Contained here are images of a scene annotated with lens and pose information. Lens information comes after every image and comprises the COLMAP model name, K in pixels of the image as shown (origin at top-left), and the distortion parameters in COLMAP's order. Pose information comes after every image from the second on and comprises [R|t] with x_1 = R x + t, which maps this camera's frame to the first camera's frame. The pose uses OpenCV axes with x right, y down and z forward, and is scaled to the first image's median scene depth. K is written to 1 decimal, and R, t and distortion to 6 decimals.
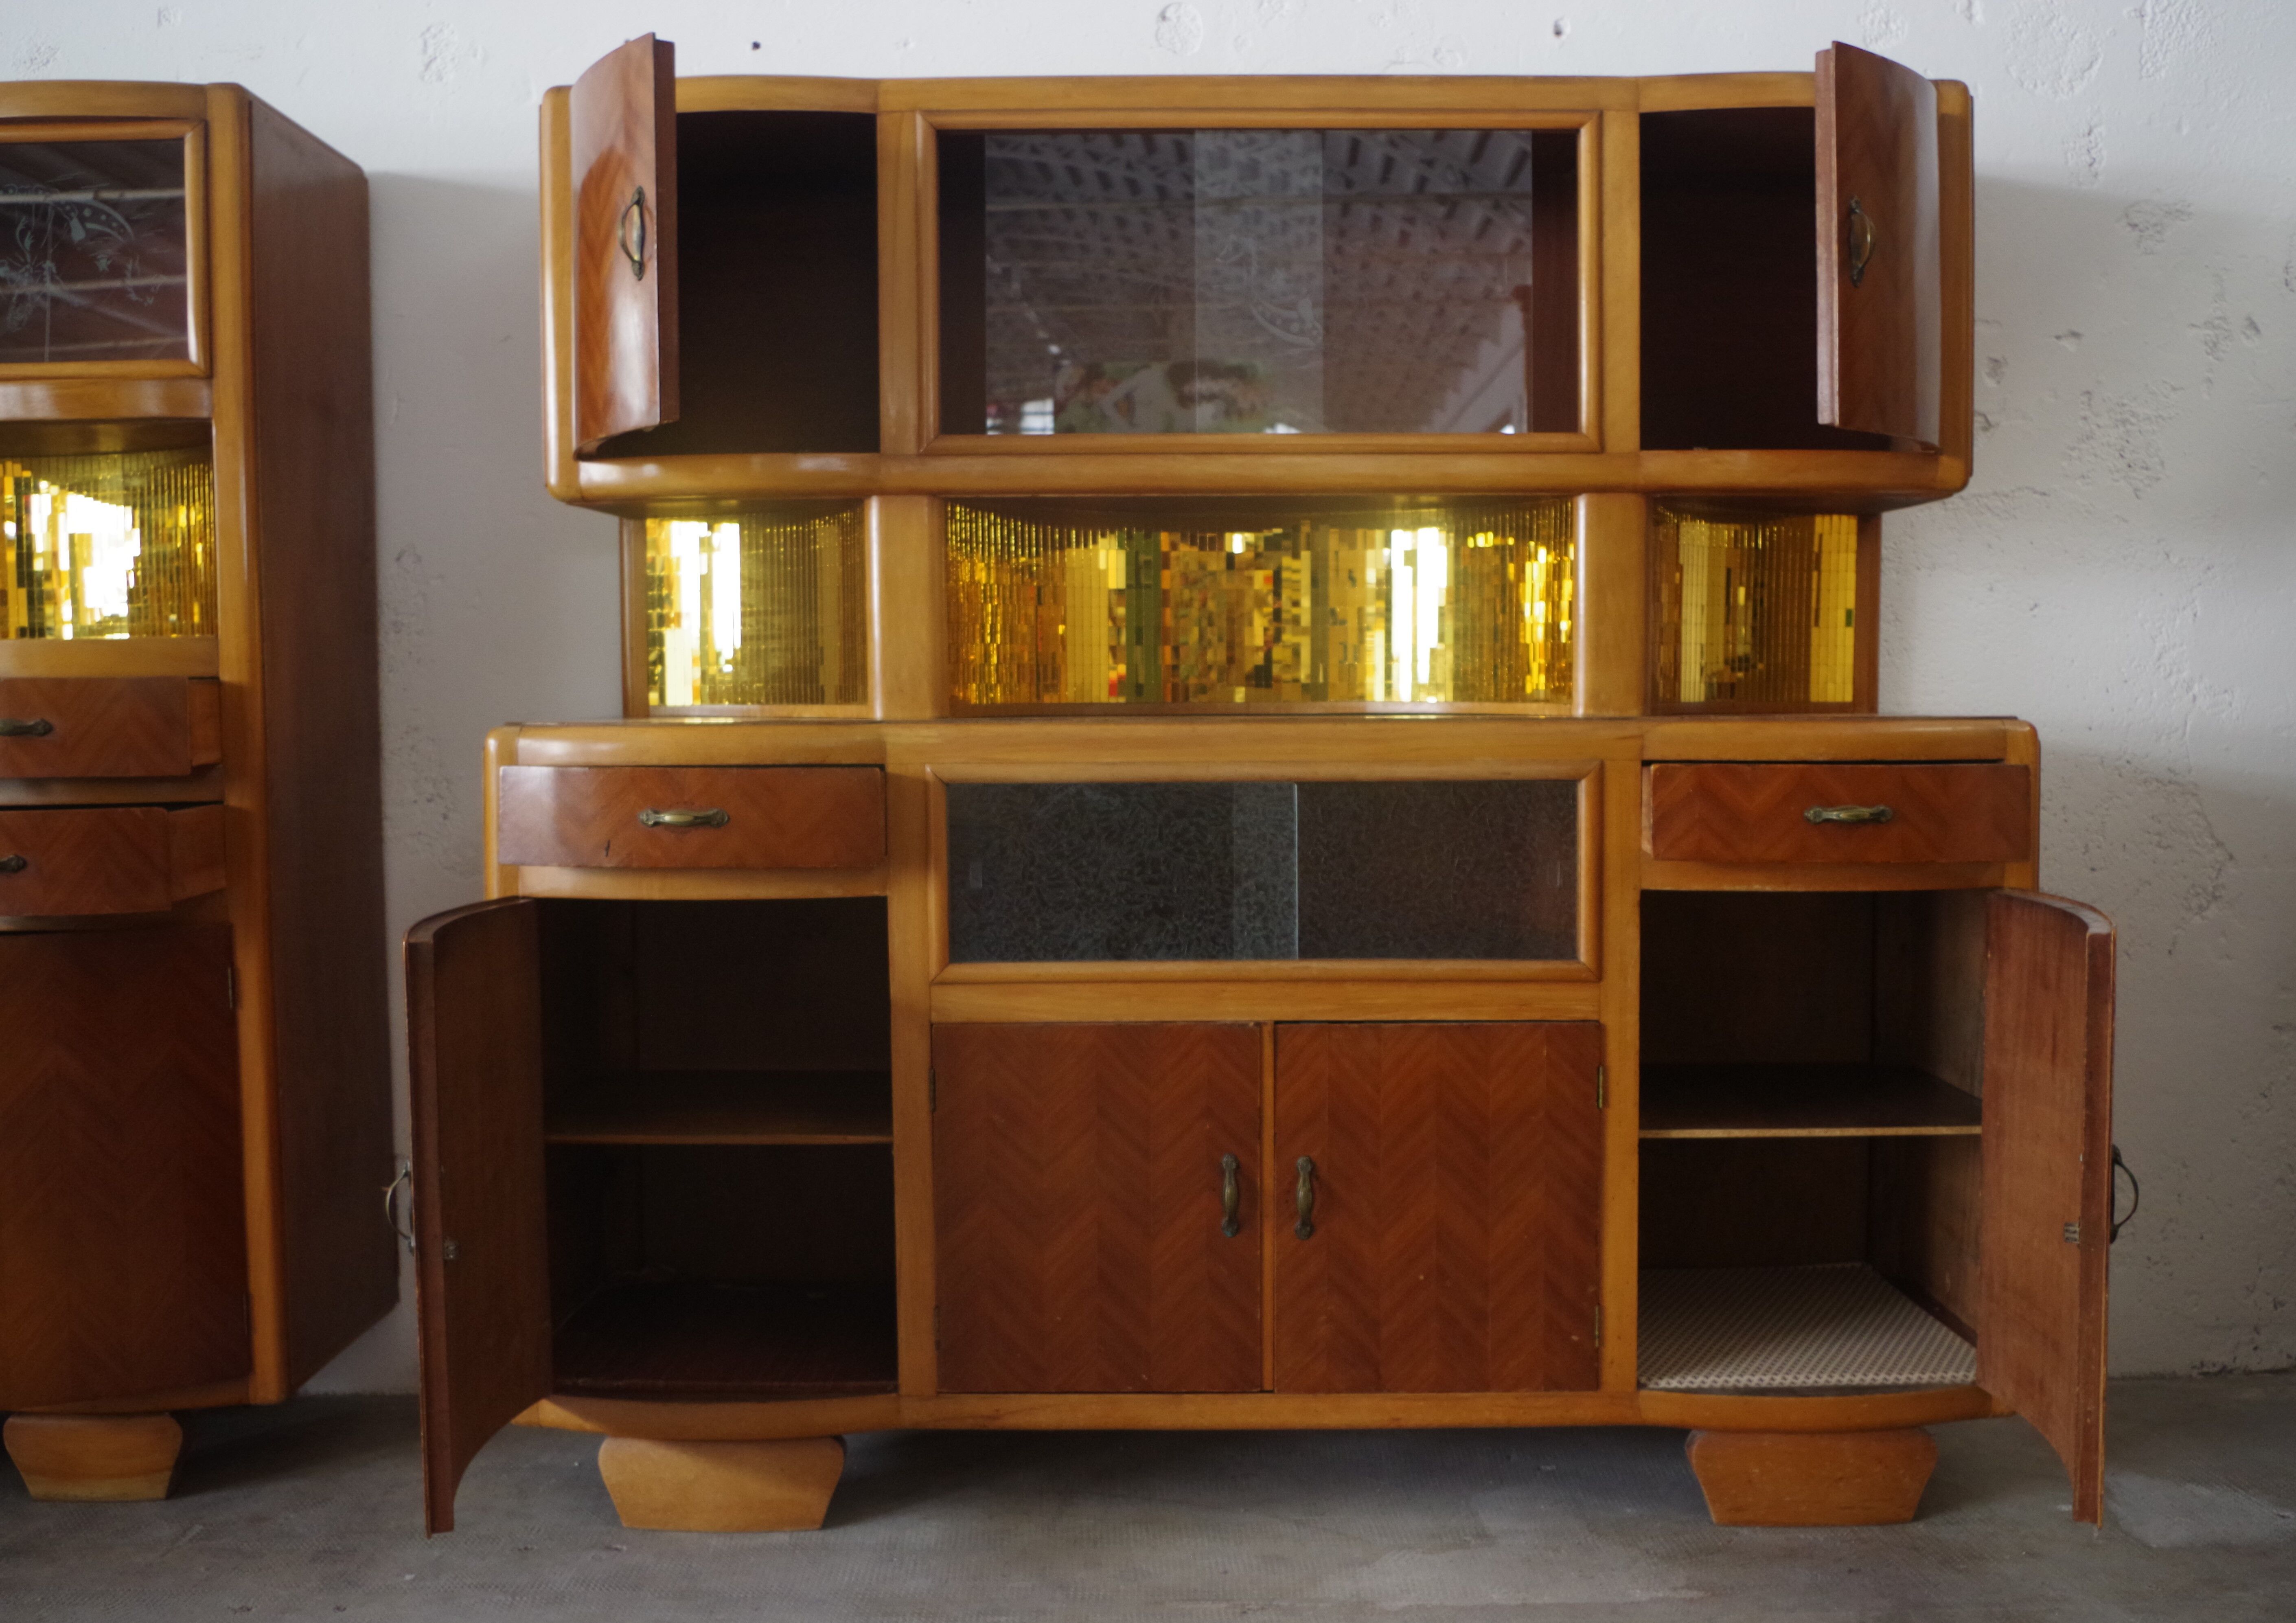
lens RADIAL K [[2025.5, 0, 1191.4], [0, 2025.5, 816.6], [0, 0, 1]] dist [-0.083074, 0.032491]
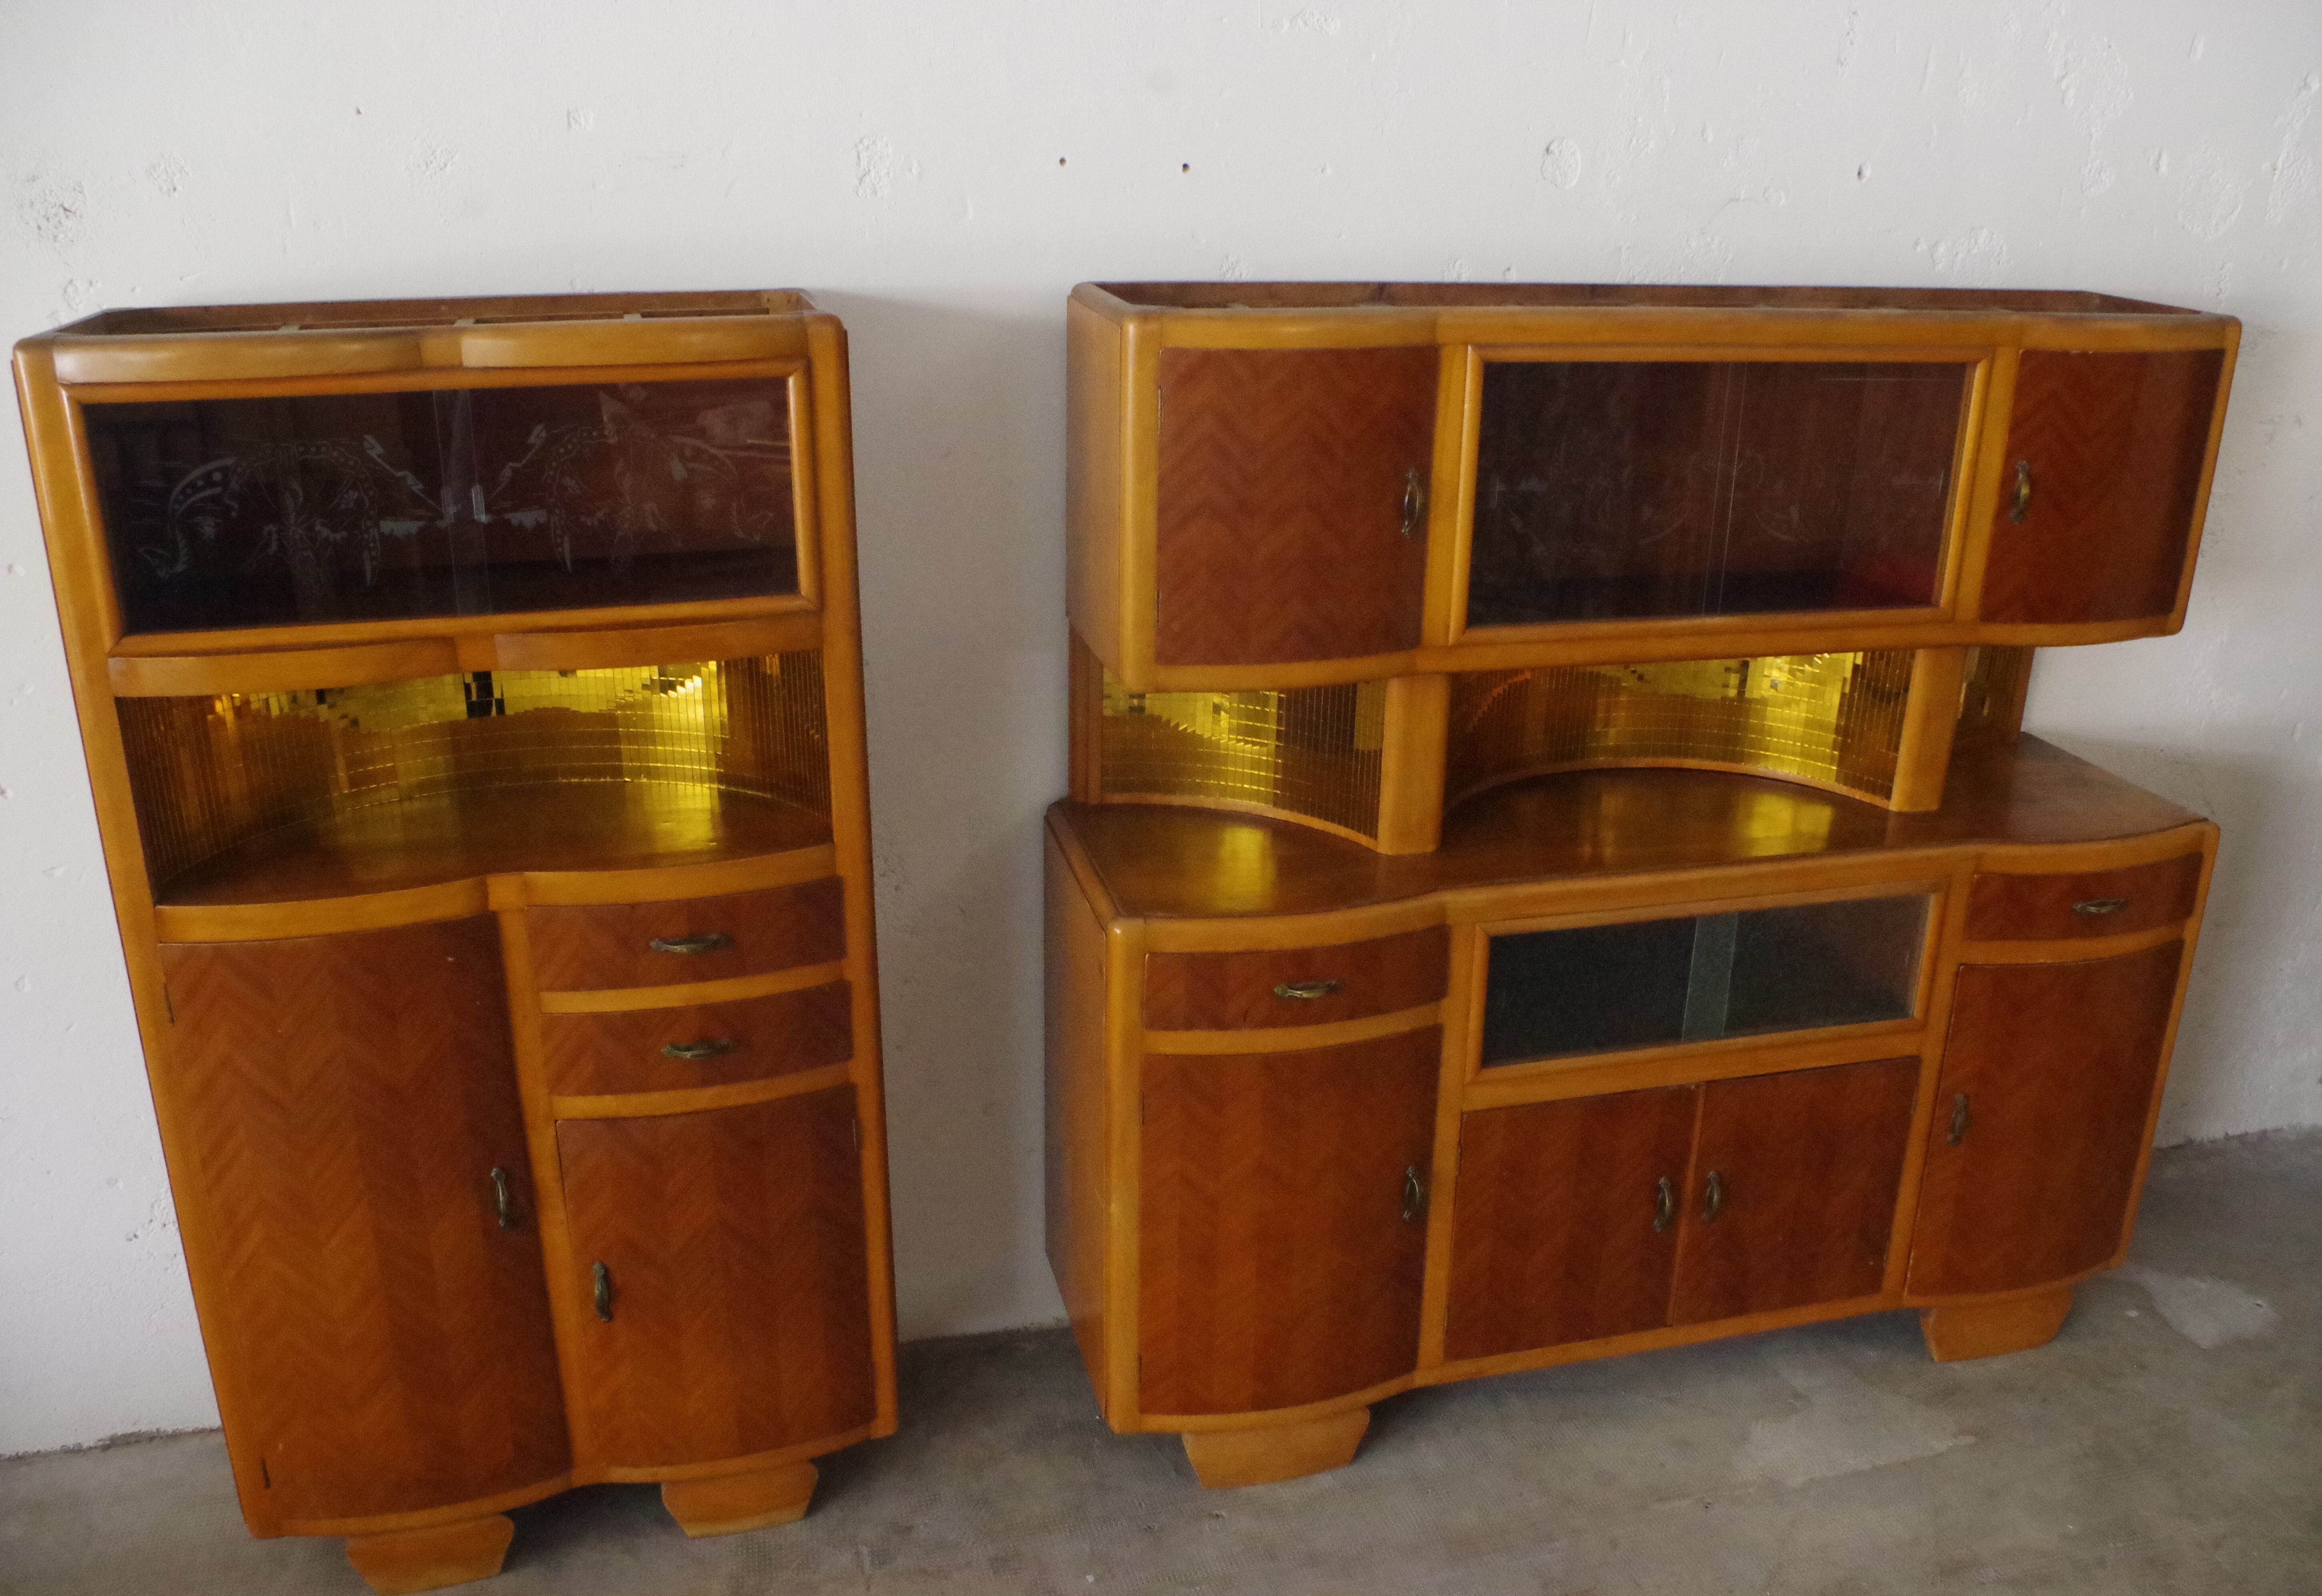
lens RADIAL K [[1825.8, 0, 1161.0], [0, 1825.8, 798.0], [0, 0, 1]] dist [-0.087703, 0.038034]
pose [[0.969152, -0.065617, 0.237570, -0.559596], [-0.004234, 0.959334, 0.282242, -0.398148], [-0.246428, -0.274541, 0.929462, 0.052139]]
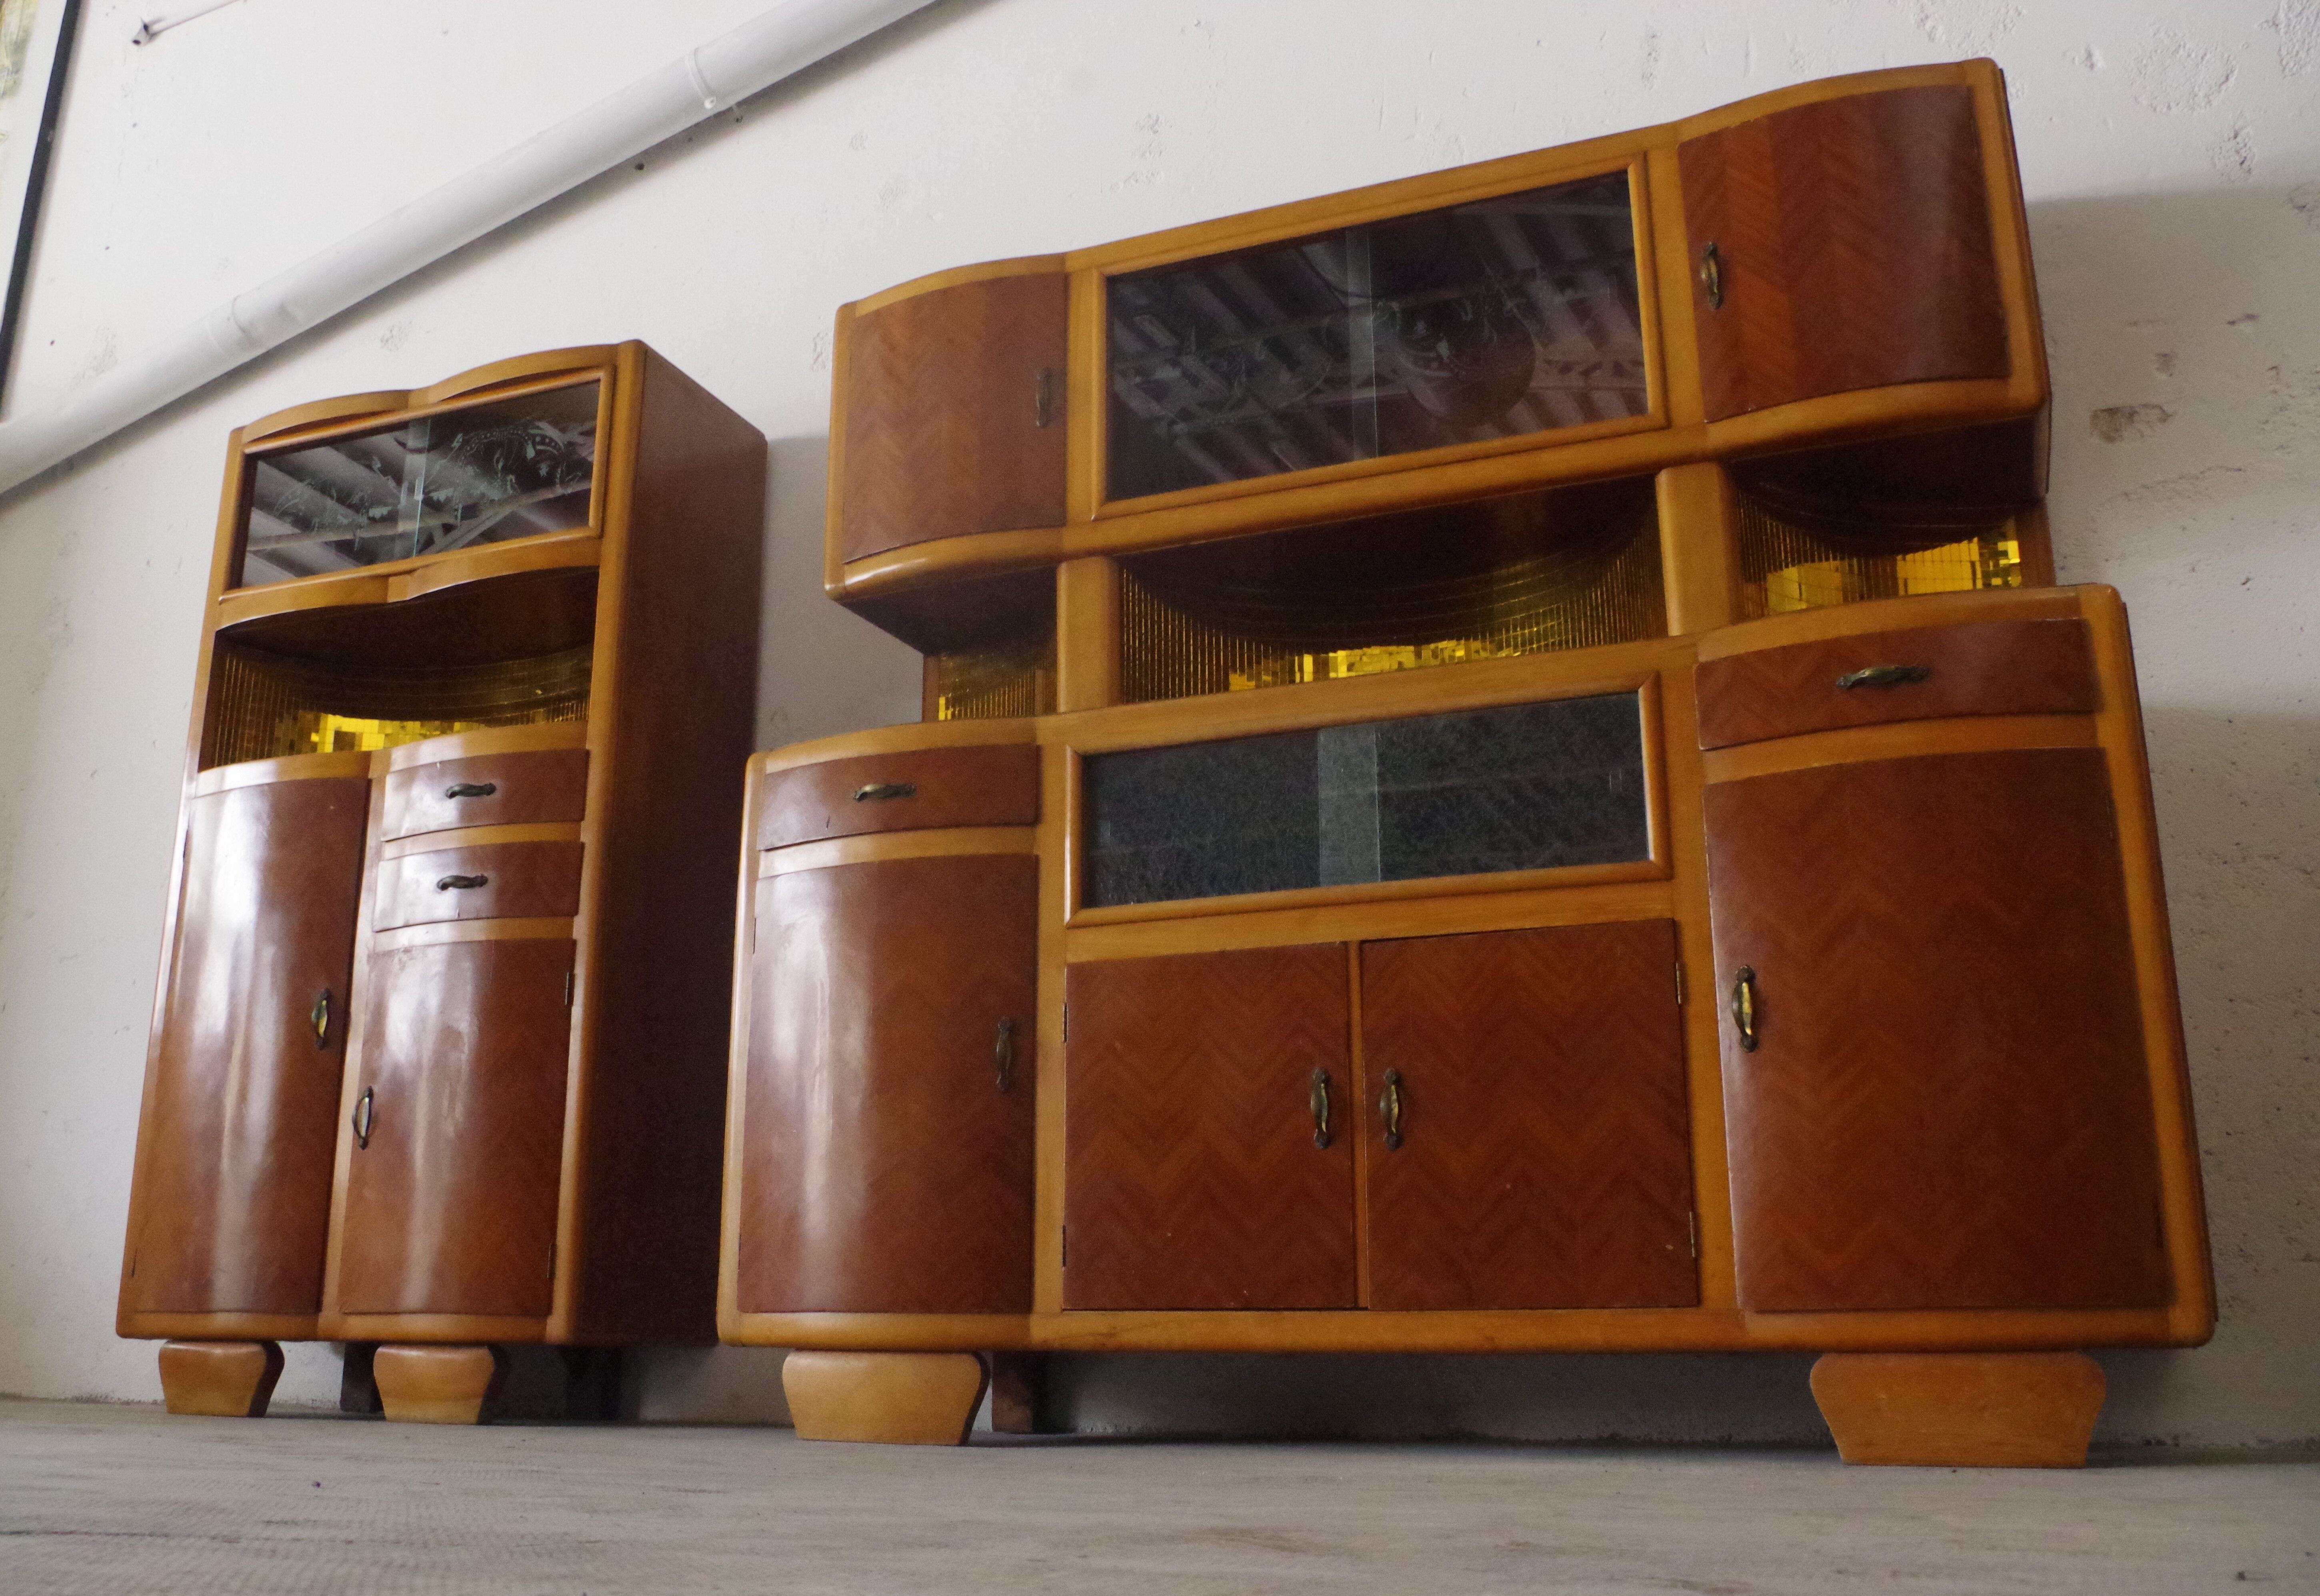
lens RADIAL K [[1987.0, 0, 1133.9], [0, 1987.0, 814.6], [0, 0, 1]] dist [-0.084943, 0.039065]
pose [[0.921172, -0.090717, -0.378435, 0.327417], [-0.030194, 0.952858, -0.301912, 0.352082], [0.387983, 0.289539, 0.875007, 0.026181]]
